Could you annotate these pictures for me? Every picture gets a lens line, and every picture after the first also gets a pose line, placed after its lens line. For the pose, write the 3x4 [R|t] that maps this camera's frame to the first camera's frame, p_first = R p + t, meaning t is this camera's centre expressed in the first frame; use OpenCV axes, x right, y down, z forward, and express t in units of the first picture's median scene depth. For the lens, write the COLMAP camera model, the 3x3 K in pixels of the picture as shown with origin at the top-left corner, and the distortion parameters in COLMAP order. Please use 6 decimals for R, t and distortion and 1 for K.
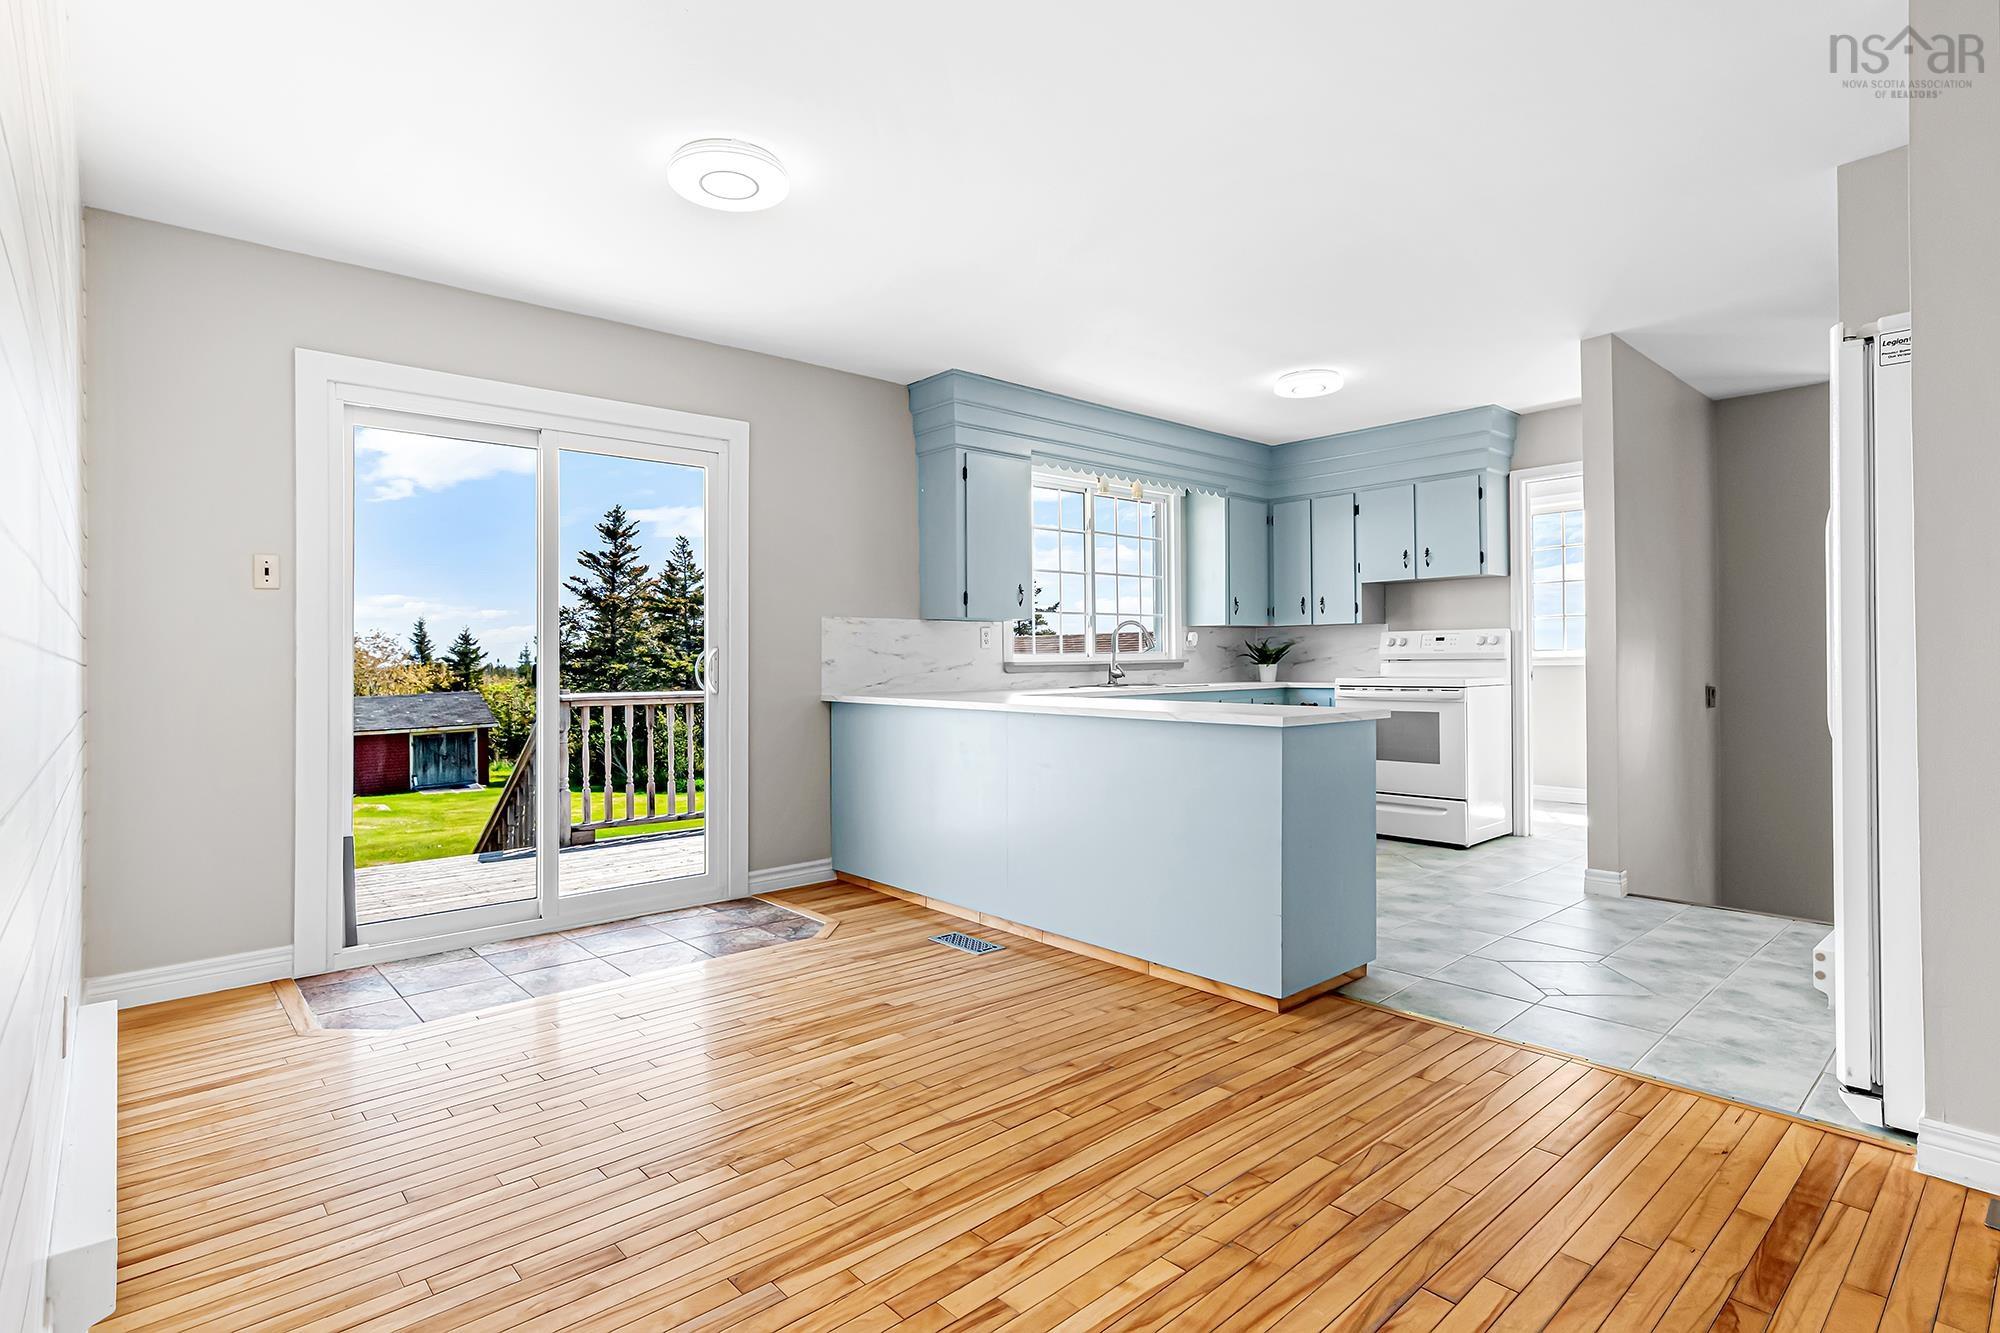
lens RADIAL K [[1002.8, 0, 1000.0], [0, 1002.8, 666.5], [0, 0, 1]] dist [-0.003970, -0.000793]
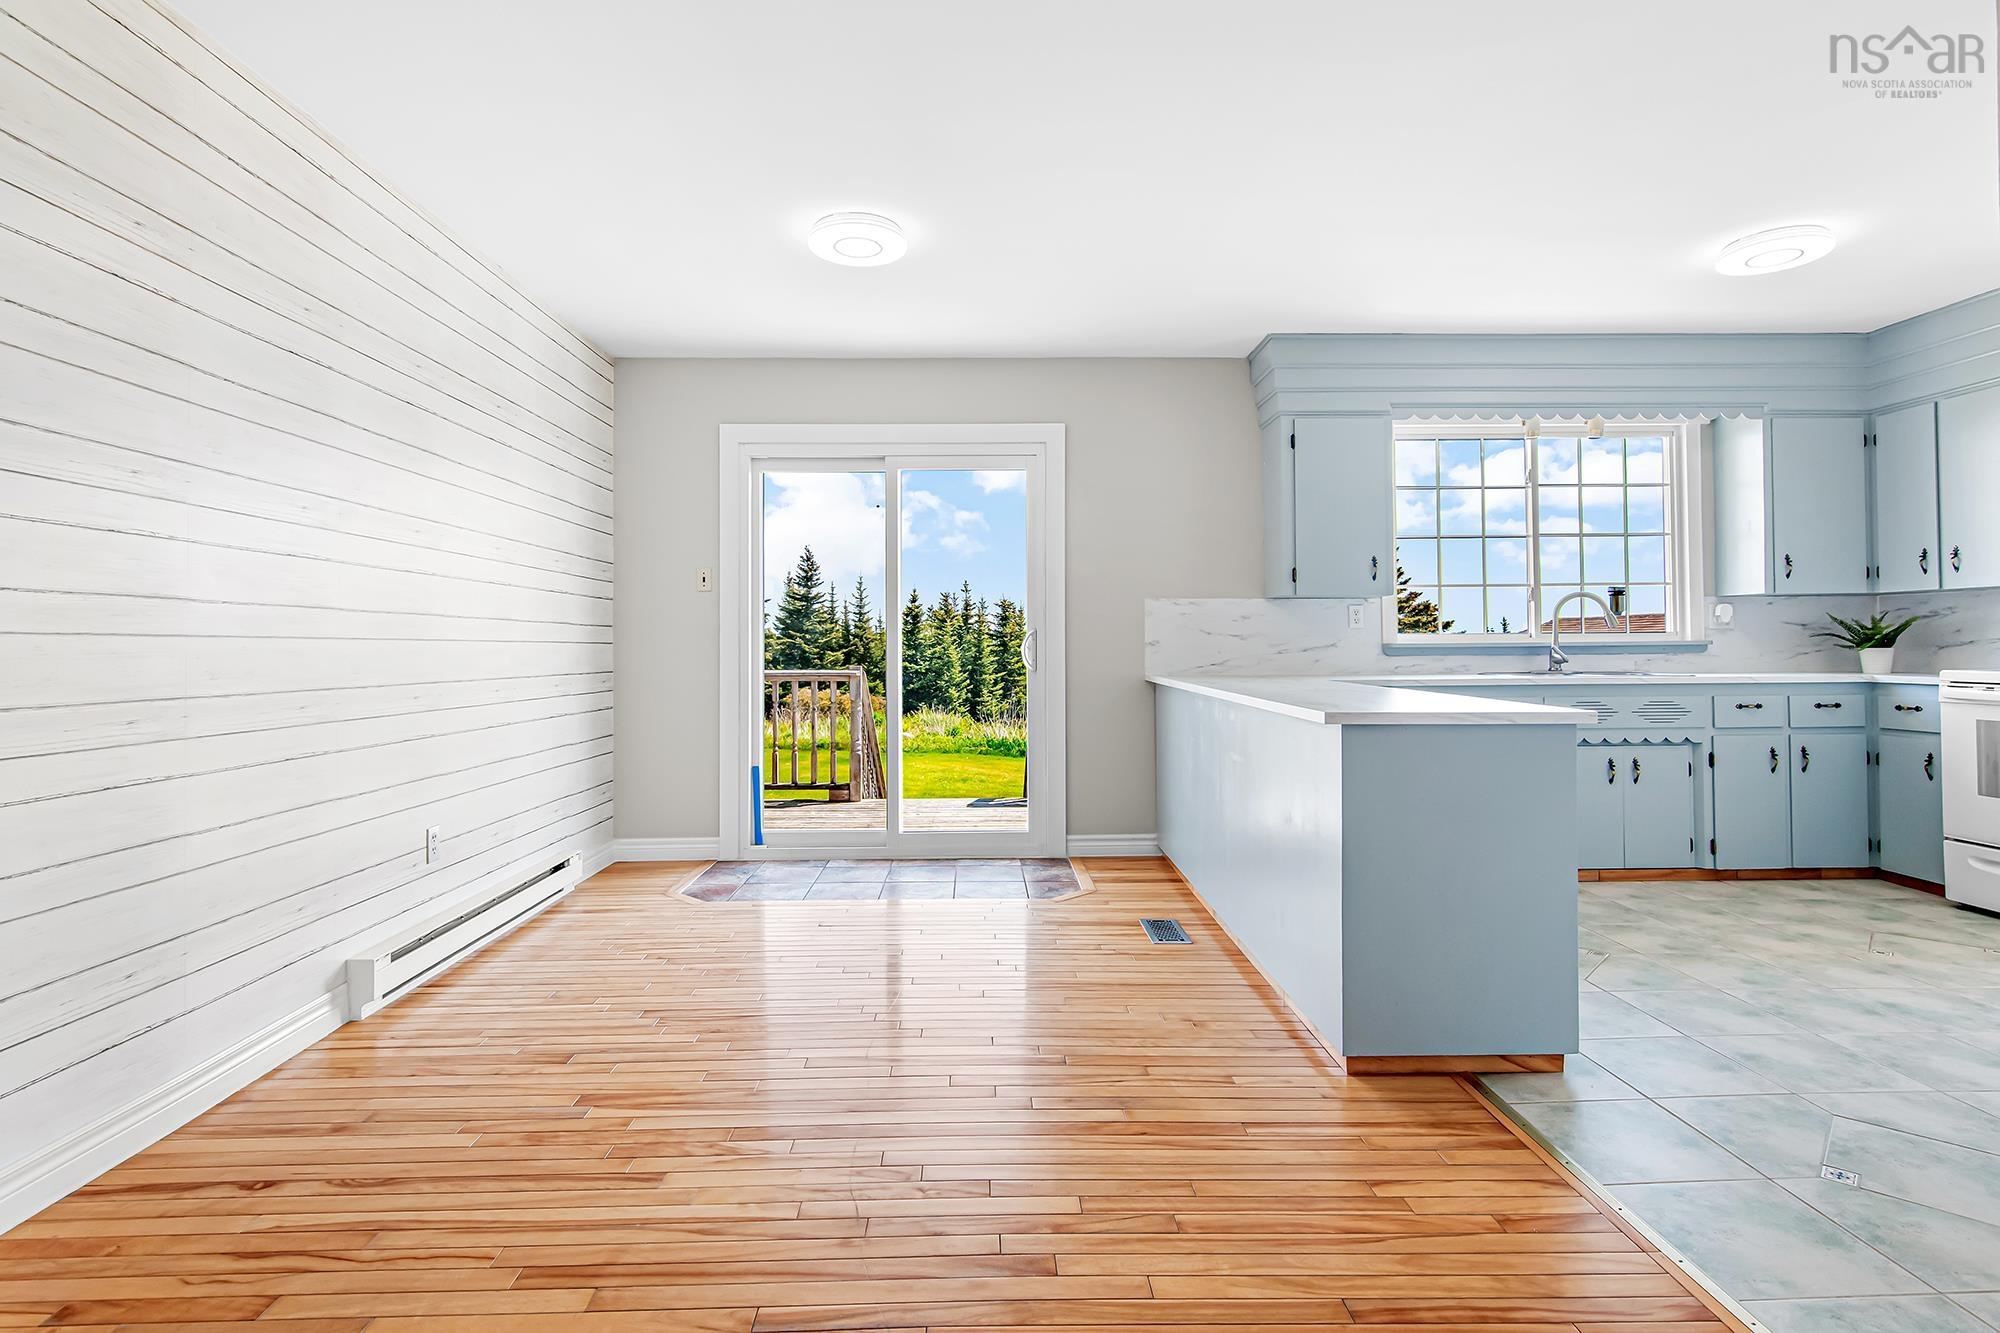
lens RADIAL K [[1001.1, 0, 1006.6], [0, 1001.1, 643.1], [0, 0, 1]] dist [-0.001141, 0.000052]
pose [[0.754511, 0.004658, -0.656271, 0.417362], [-0.005878, 0.999983, 0.000340, -0.003905], [0.656261, 0.003601, 0.754525, 0.136006]]
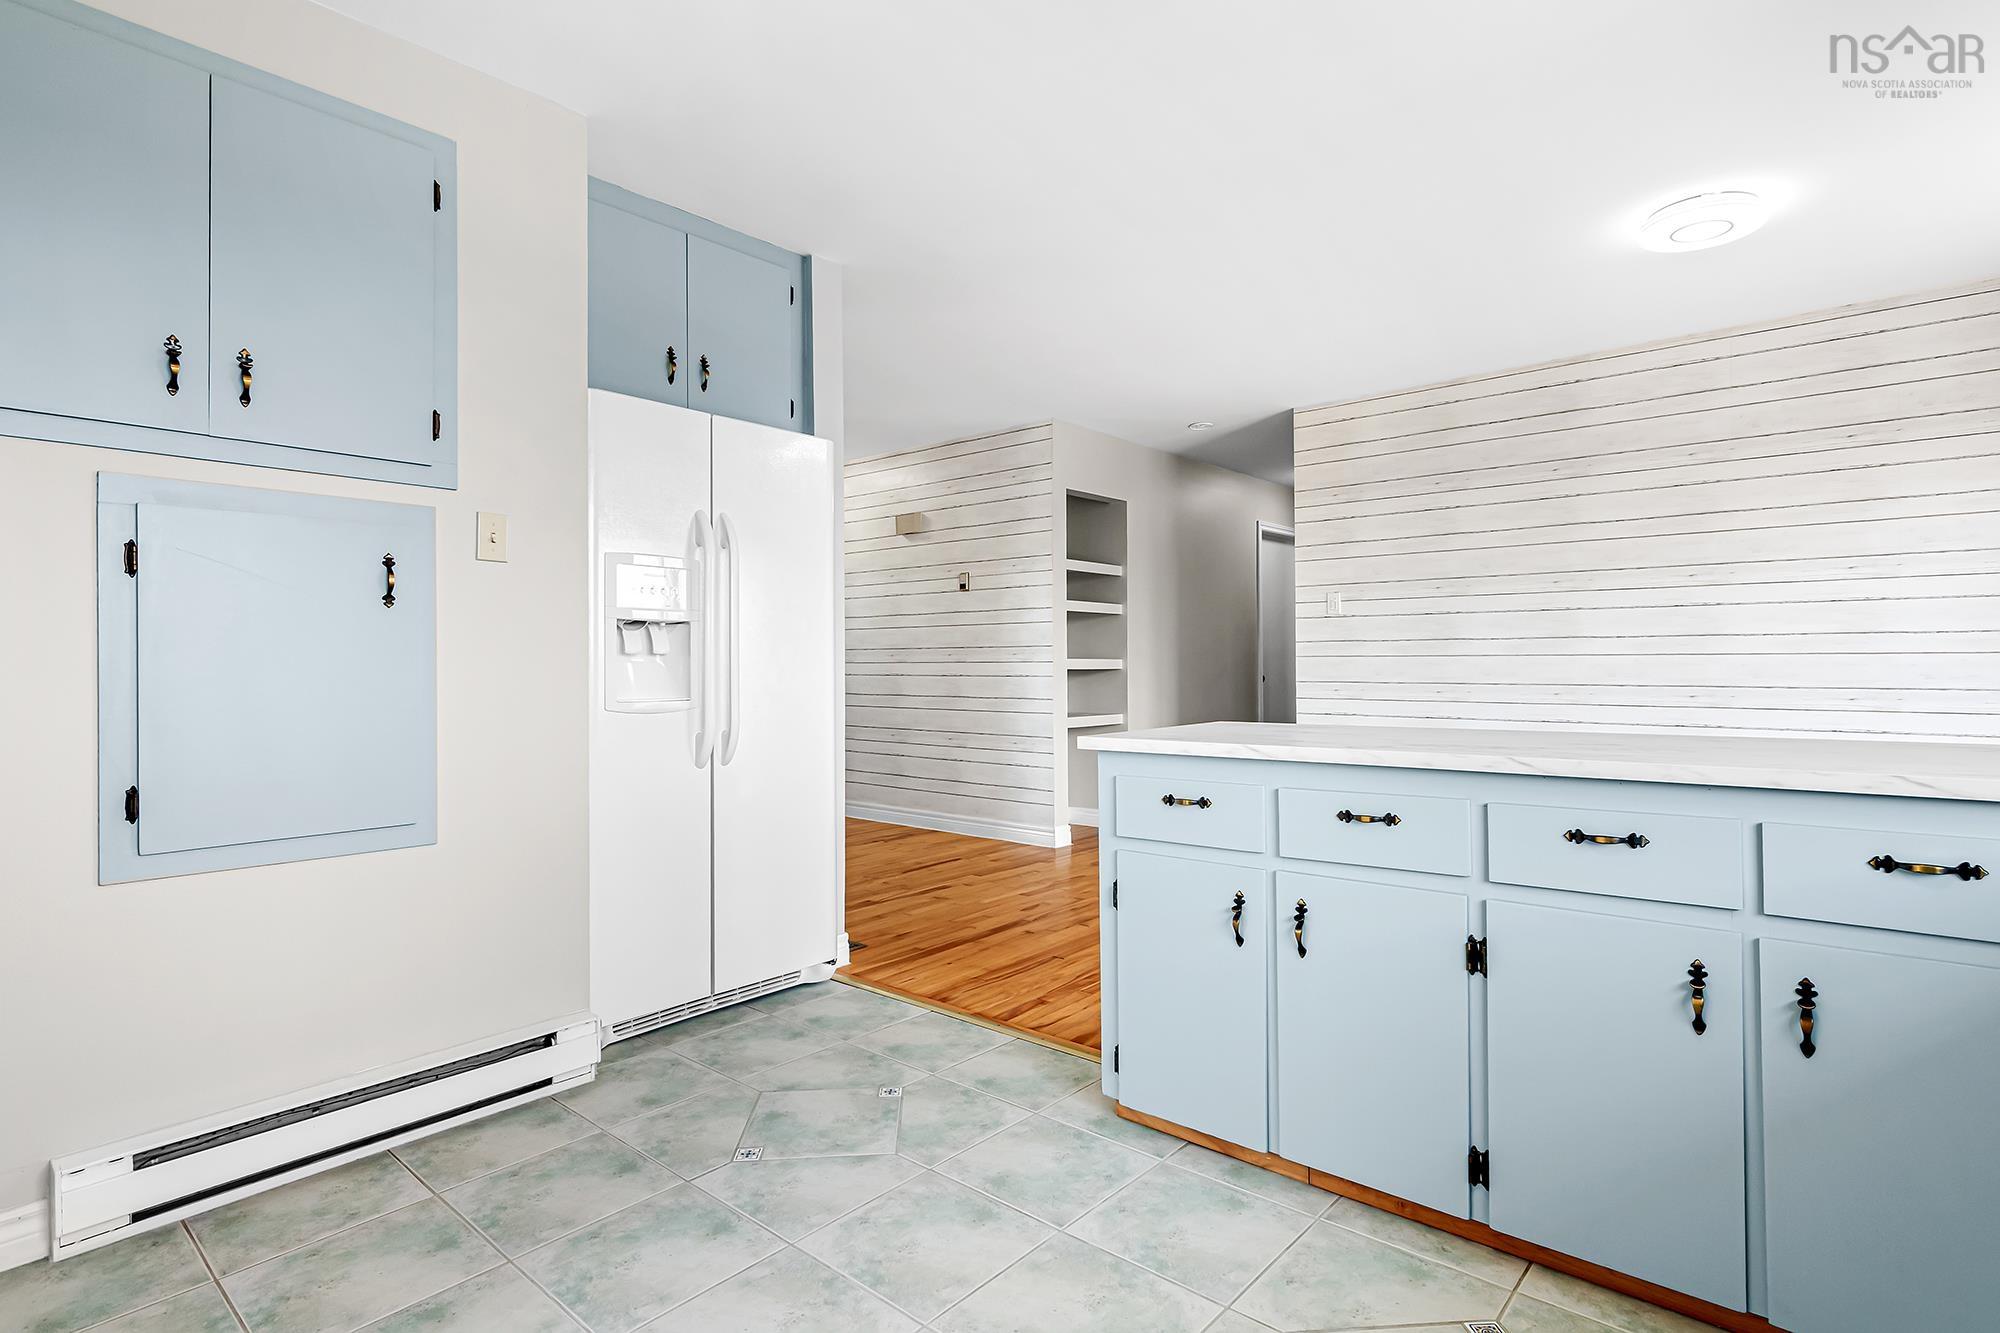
lens RADIAL K [[939.5, 0, 959.0], [0, 939.5, 667.6], [0, 0, 1]] dist [-0.012320, -0.000140]
pose [[-0.998580, 0.014004, -0.051407, 0.390469], [0.013447, 0.999847, 0.011156, -0.011110], [0.051555, 0.010449, -0.998615, 1.276155]]
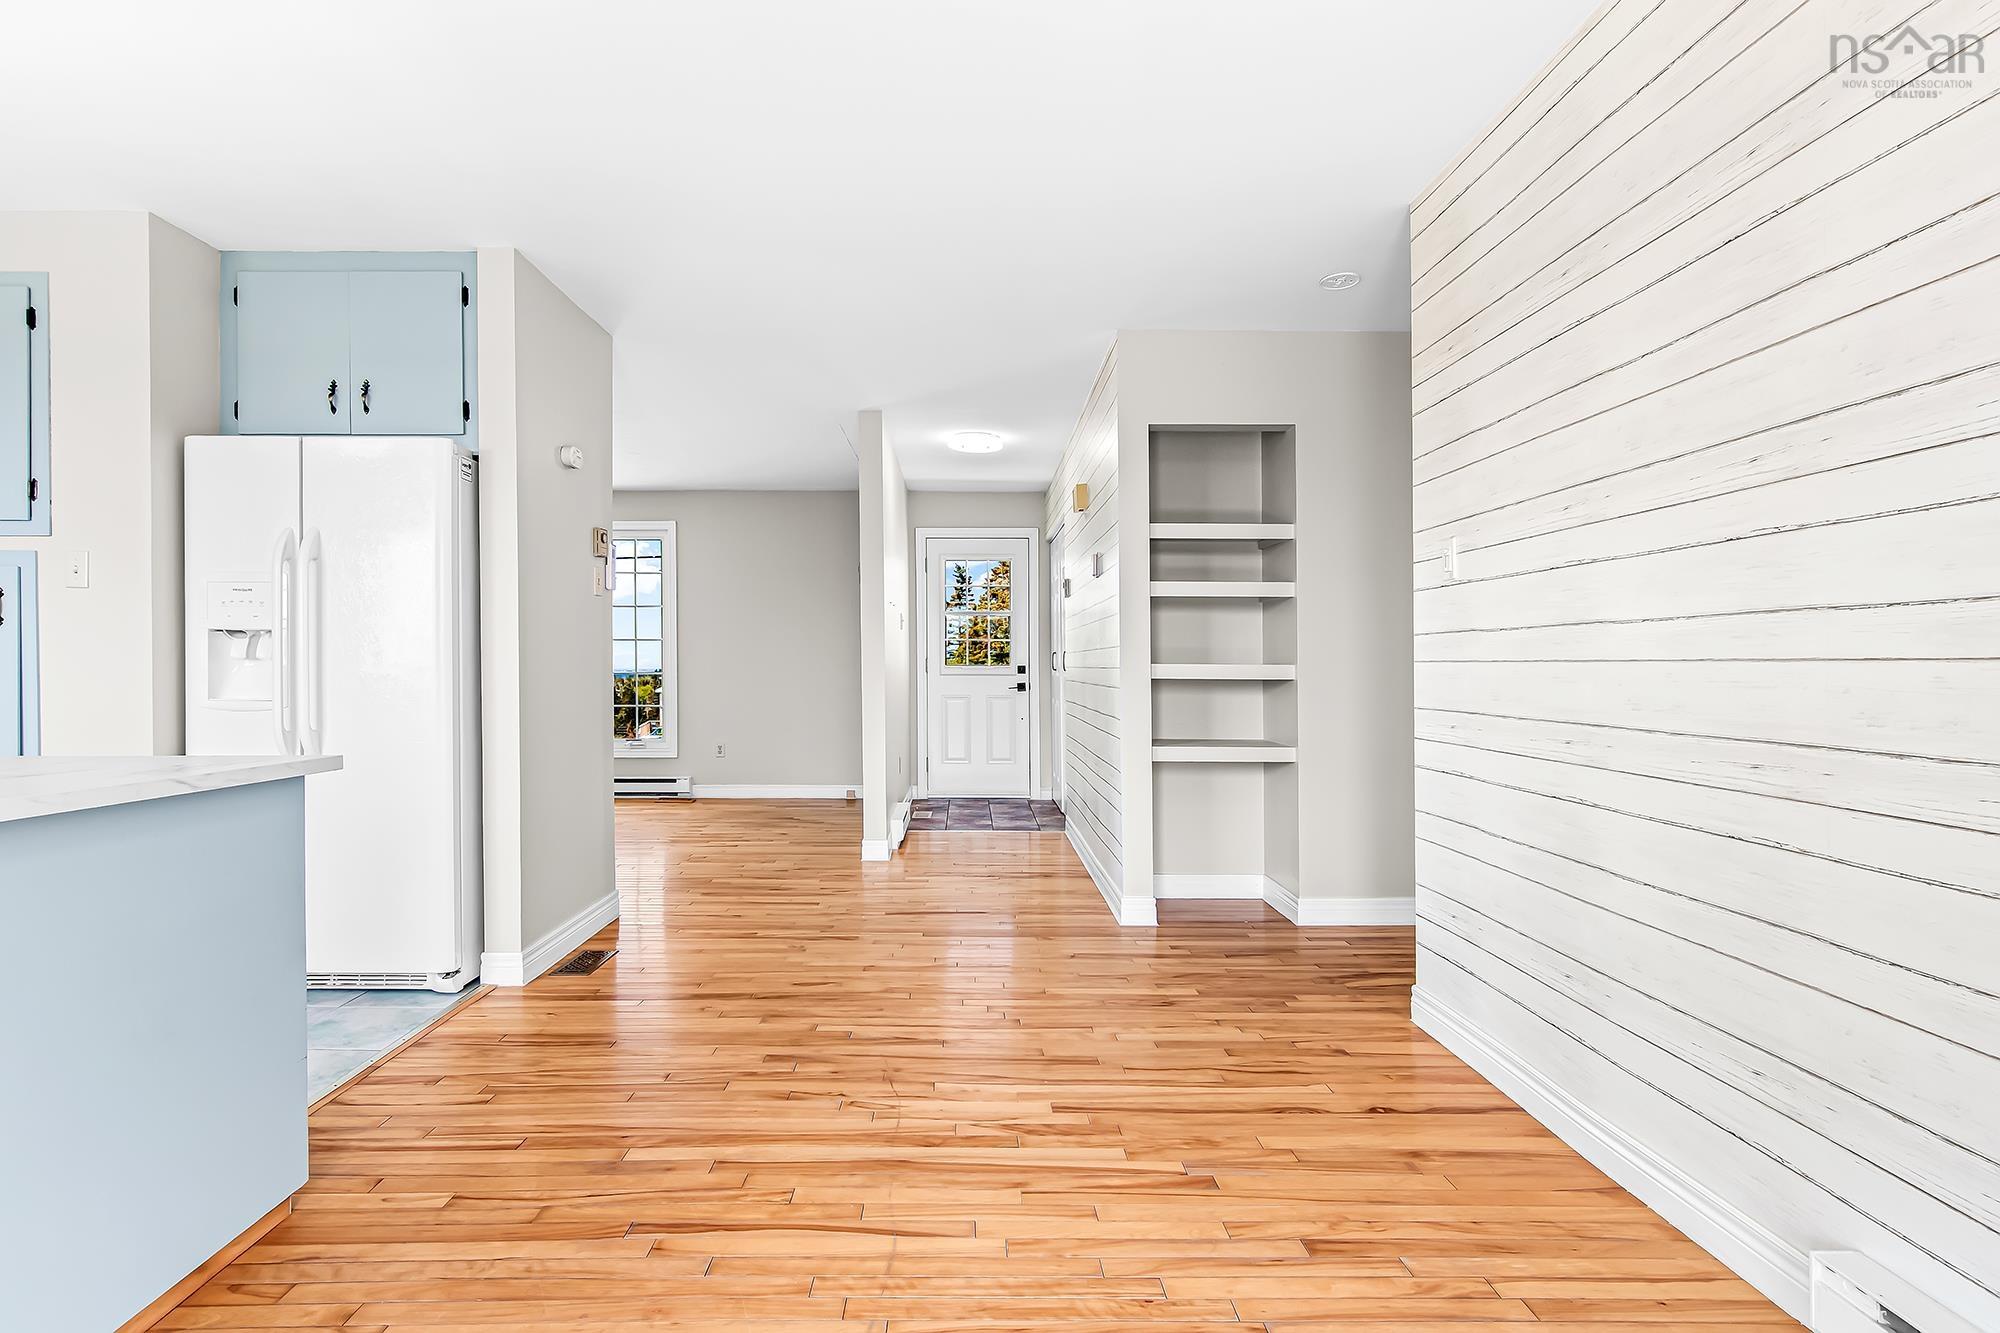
lens RADIAL K [[939.5, 0, 959.0], [0, 939.5, 667.6], [0, 0, 1]] dist [-0.012320, -0.000140]
pose [[-0.730920, 0.005826, 0.682438, -0.315621], [0.009214, 0.999957, 0.001331, -0.004526], [-0.682400, 0.007261, -0.730943, 0.790539]]
